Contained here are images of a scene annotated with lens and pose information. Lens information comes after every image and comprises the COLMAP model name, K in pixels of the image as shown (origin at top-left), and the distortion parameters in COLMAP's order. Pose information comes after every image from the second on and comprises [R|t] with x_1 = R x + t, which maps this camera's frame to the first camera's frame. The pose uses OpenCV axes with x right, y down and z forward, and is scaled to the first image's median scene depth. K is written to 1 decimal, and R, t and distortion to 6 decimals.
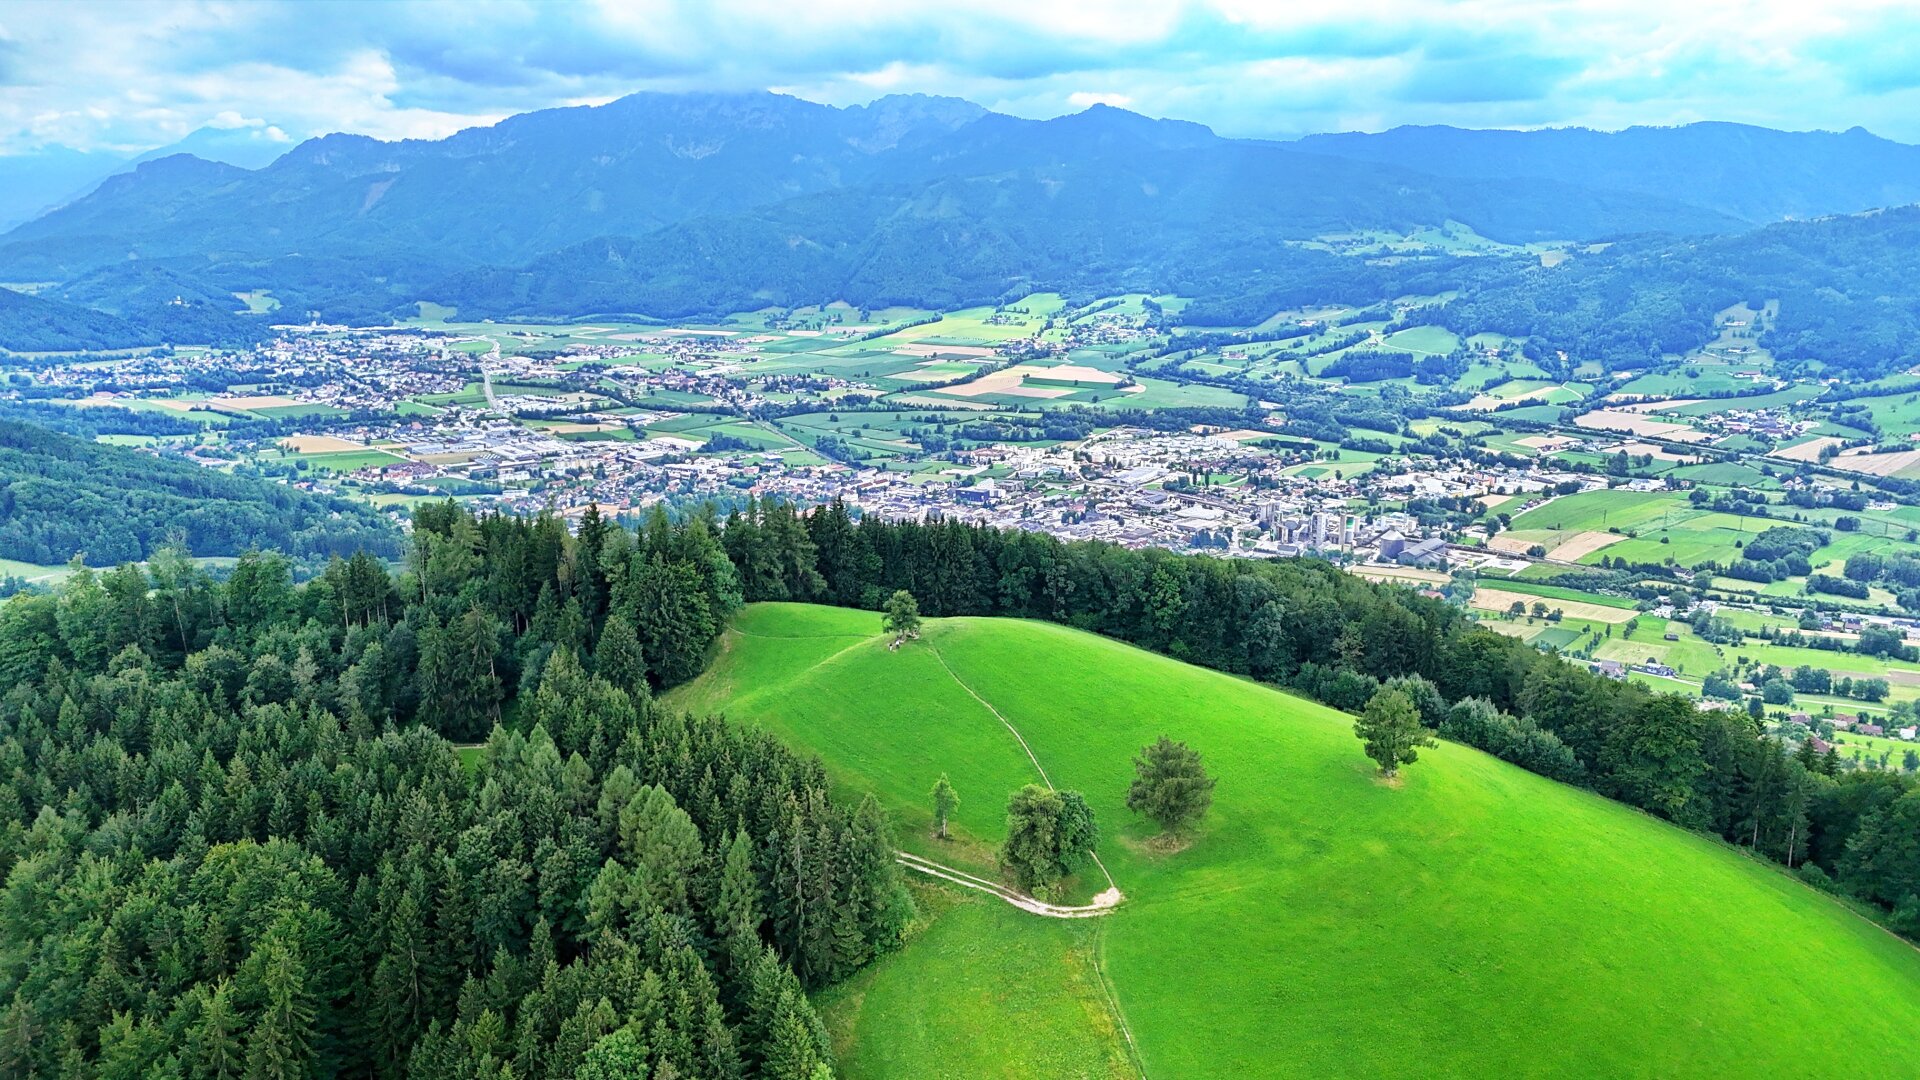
lens RADIAL K [[1408.3, 0, 959.2], [0, 1408.3, 542.6], [0, 0, 1]] dist [0.078806, -0.076369]
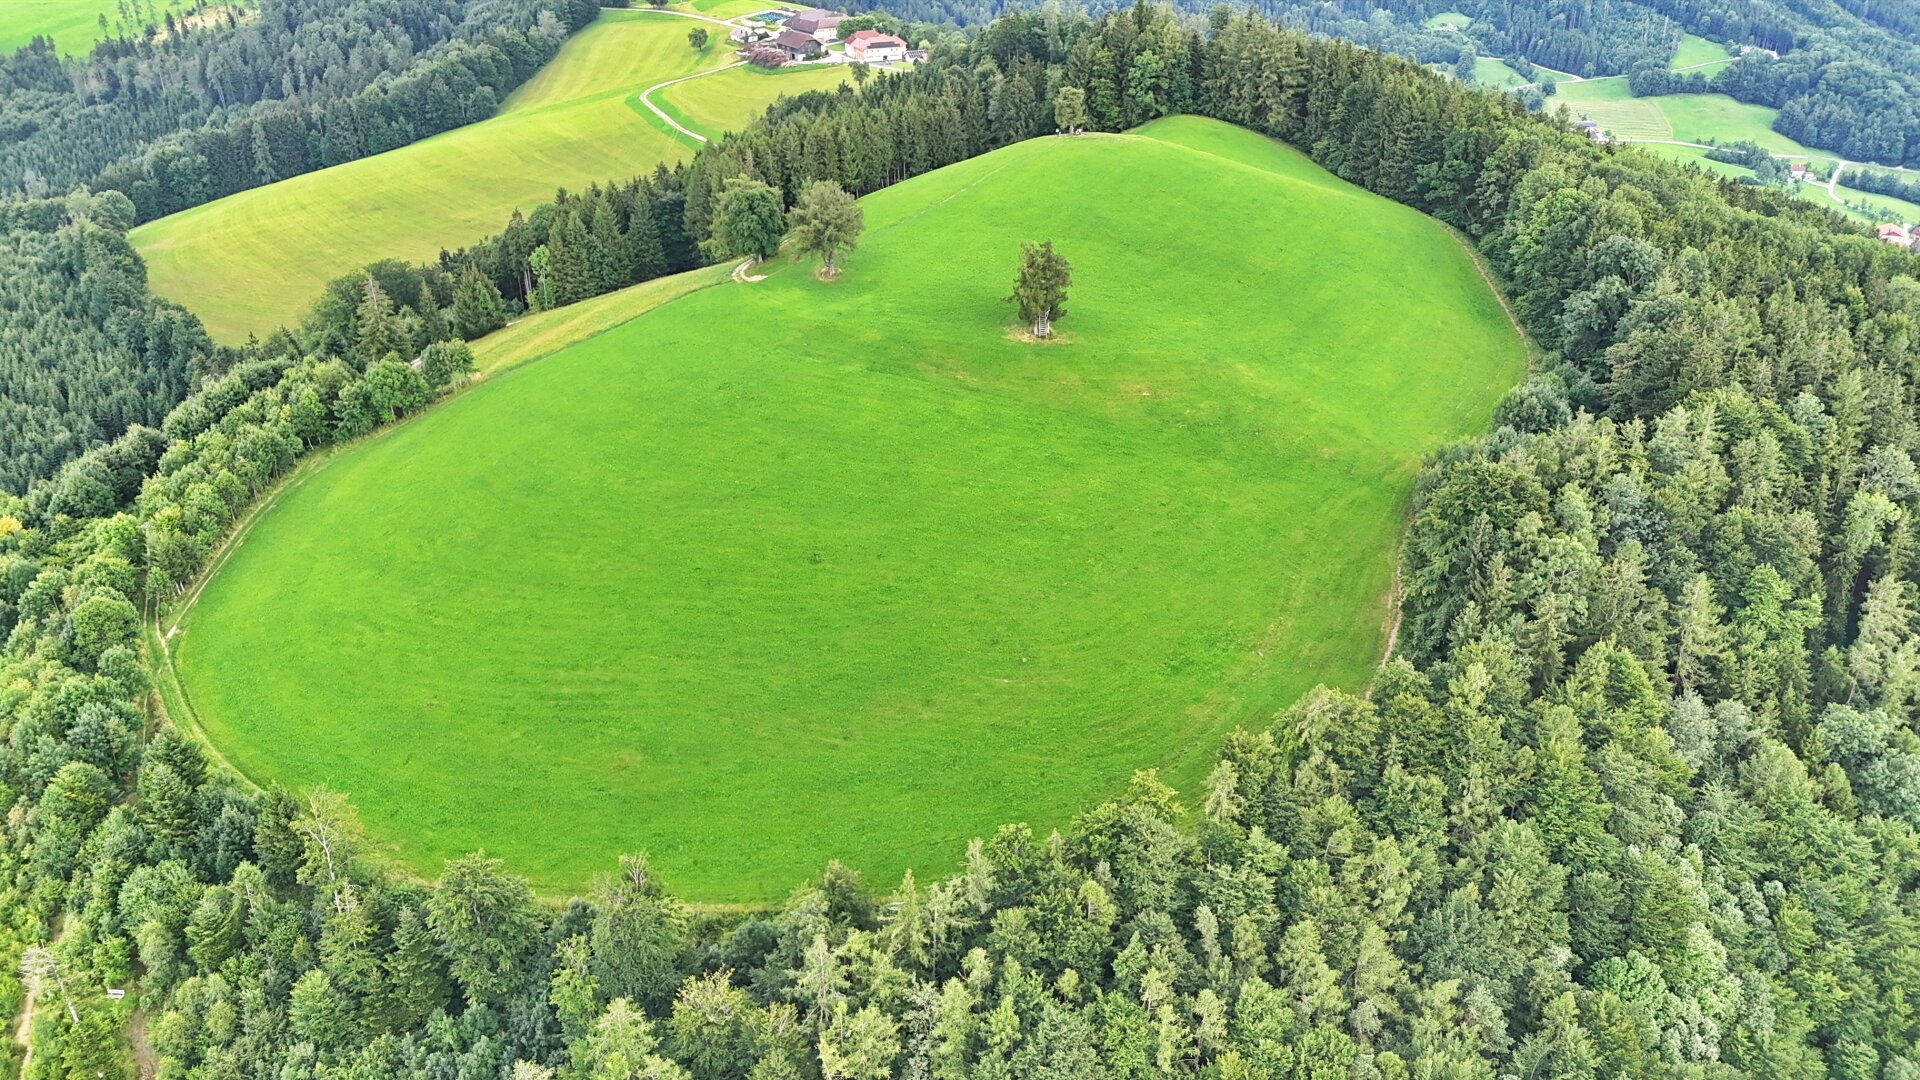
lens RADIAL K [[1408.3, 0, 963.7], [0, 1408.3, 542.9], [0, 0, 1]] dist [0.078806, -0.076369]
pose [[0.265745, 0.448062, -0.853593, 0.122992], [-0.213524, 0.890794, 0.401114, -0.008921], [0.940100, 0.075669, 0.332396, 0.066763]]
